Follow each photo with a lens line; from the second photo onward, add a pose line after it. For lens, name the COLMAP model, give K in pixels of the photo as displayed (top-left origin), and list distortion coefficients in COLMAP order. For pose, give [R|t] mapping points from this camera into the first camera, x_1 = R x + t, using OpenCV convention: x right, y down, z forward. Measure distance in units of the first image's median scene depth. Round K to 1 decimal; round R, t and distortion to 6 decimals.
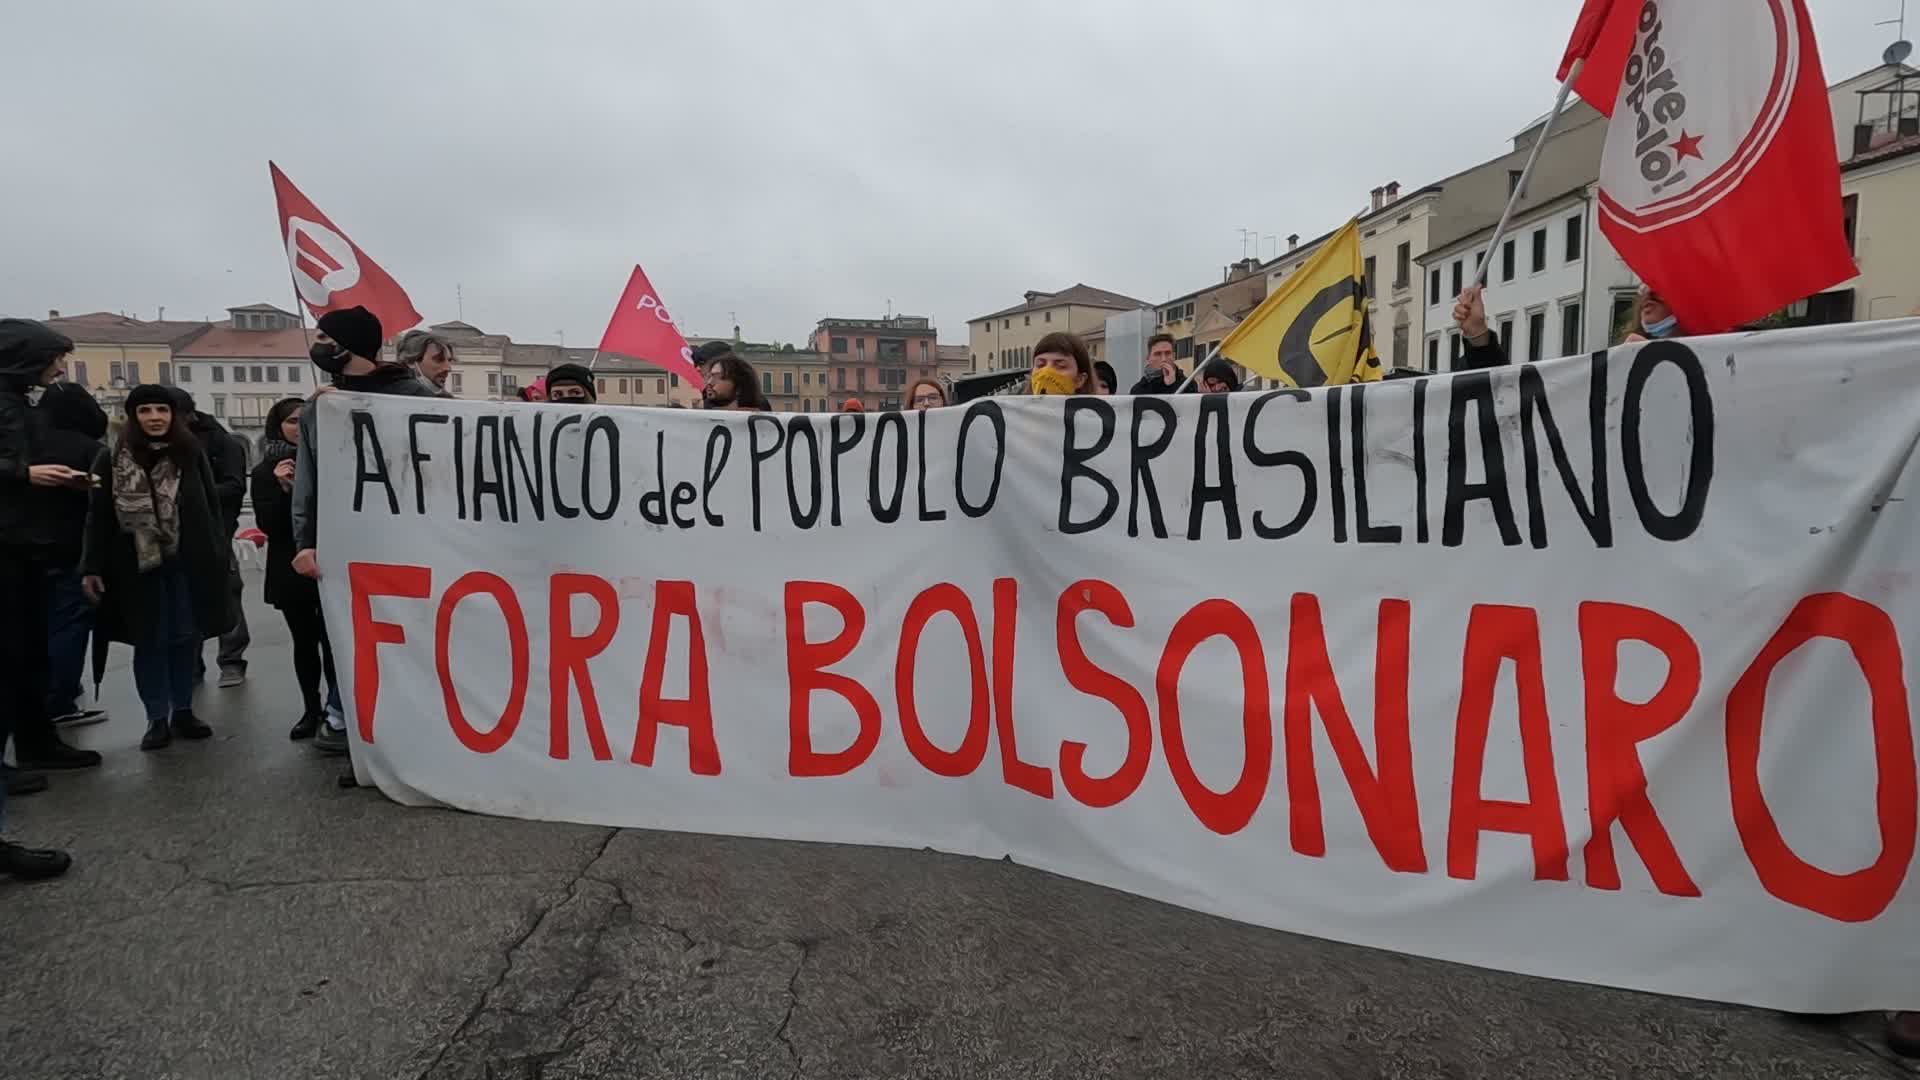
lens RADIAL K [[997.0, 0, 960.0], [0, 997.0, 540.0], [0, 0, 1]] dist [-0.003044, -0.000190]
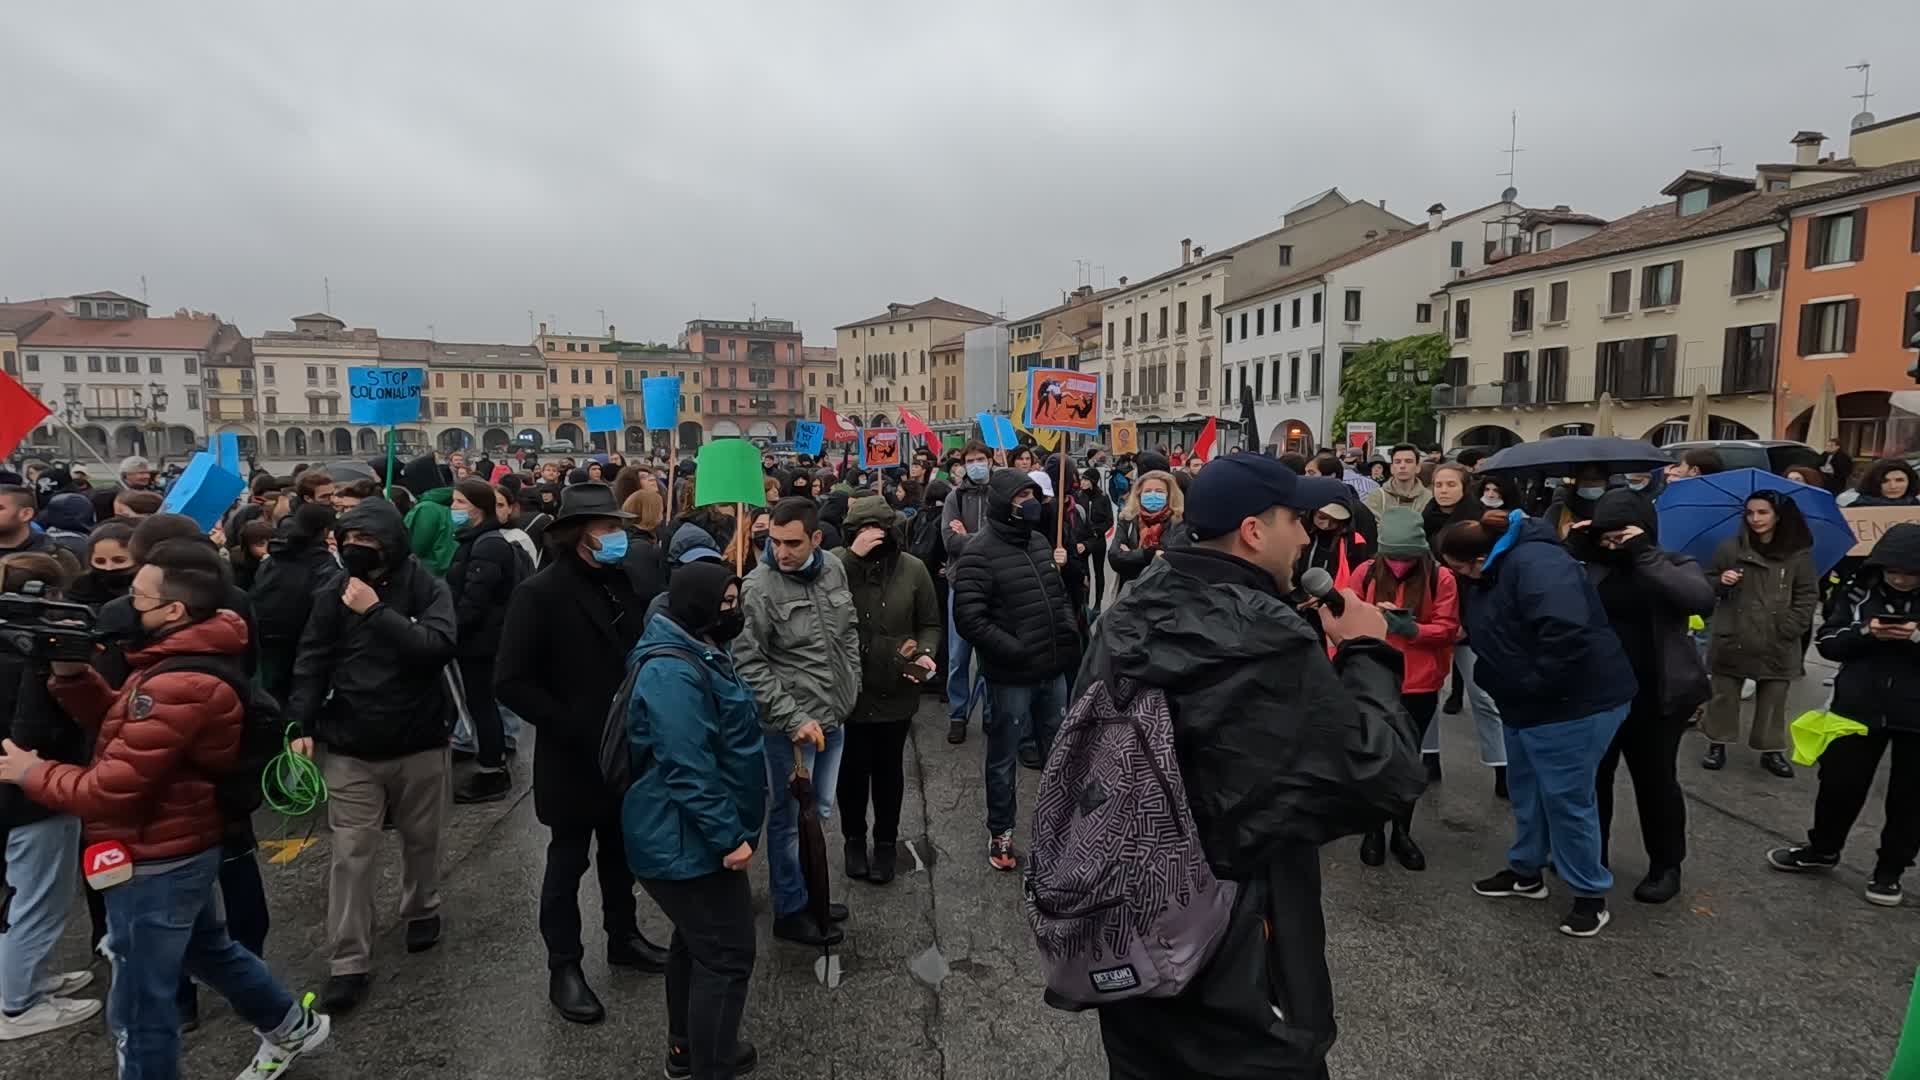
lens RADIAL K [[997.0, 0, 960.0], [0, 997.0, 540.0], [0, 0, 1]] dist [-0.003044, -0.000190]
pose [[0.984393, -0.012400, 0.175545, -0.055078], [0.010574, 0.999880, 0.011334, 0.005228], [-0.175664, -0.009301, 0.984406, -0.120598]]
